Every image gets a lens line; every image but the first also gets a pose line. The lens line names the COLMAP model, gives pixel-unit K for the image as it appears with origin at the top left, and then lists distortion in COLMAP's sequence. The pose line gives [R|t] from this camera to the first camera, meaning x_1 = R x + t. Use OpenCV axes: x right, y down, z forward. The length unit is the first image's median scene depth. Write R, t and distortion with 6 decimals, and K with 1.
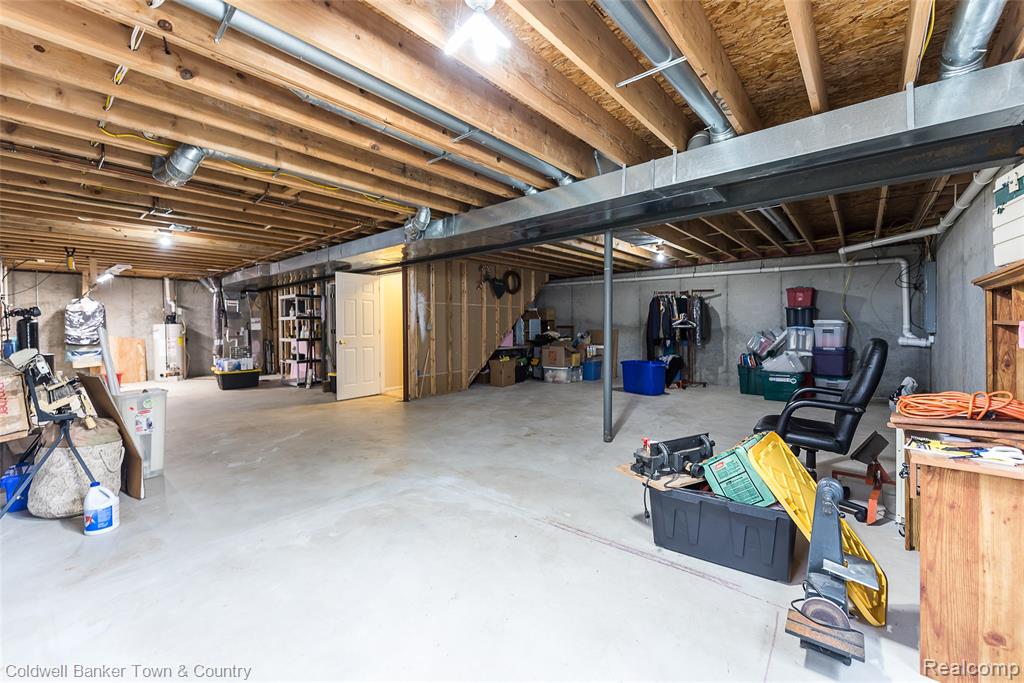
lens RADIAL K [[408.4, 0, 515.0], [0, 408.4, 326.8], [0, 0, 1]] dist [0.000728, 0.000047]
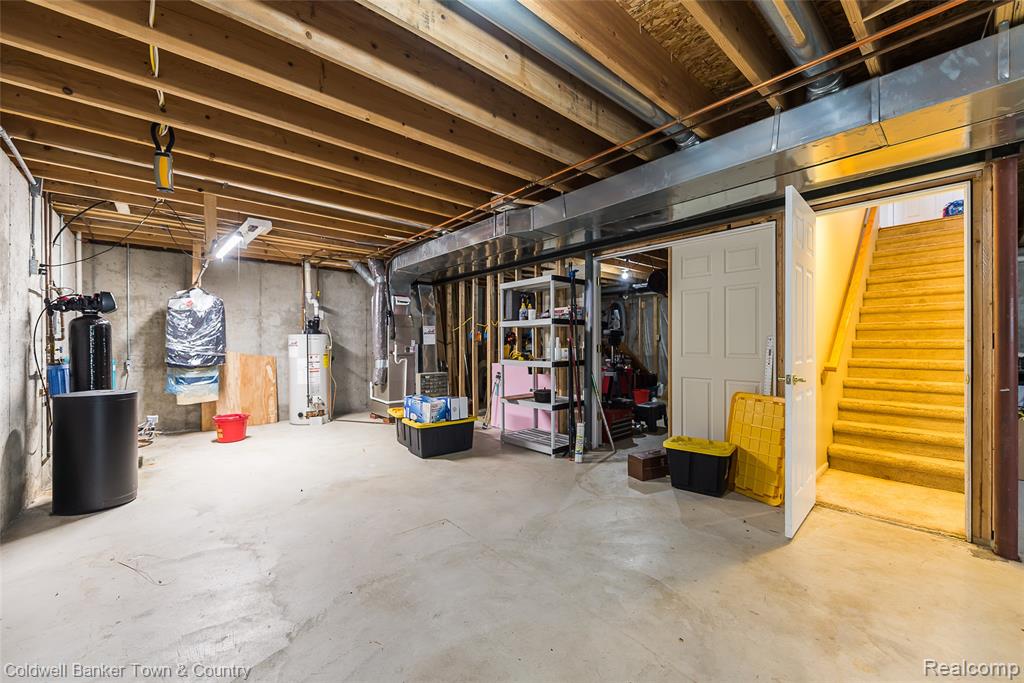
lens RADIAL K [[401.4, 0, 512.0], [0, 401.4, 341.5], [0, 0, 1]] dist [-0.001176, -0.000078]
pose [[0.988724, 0.006898, -0.149593, -0.450195], [-0.007895, 0.999950, -0.006077, 0.006333], [0.149544, 0.007190, 0.988729, 0.435592]]
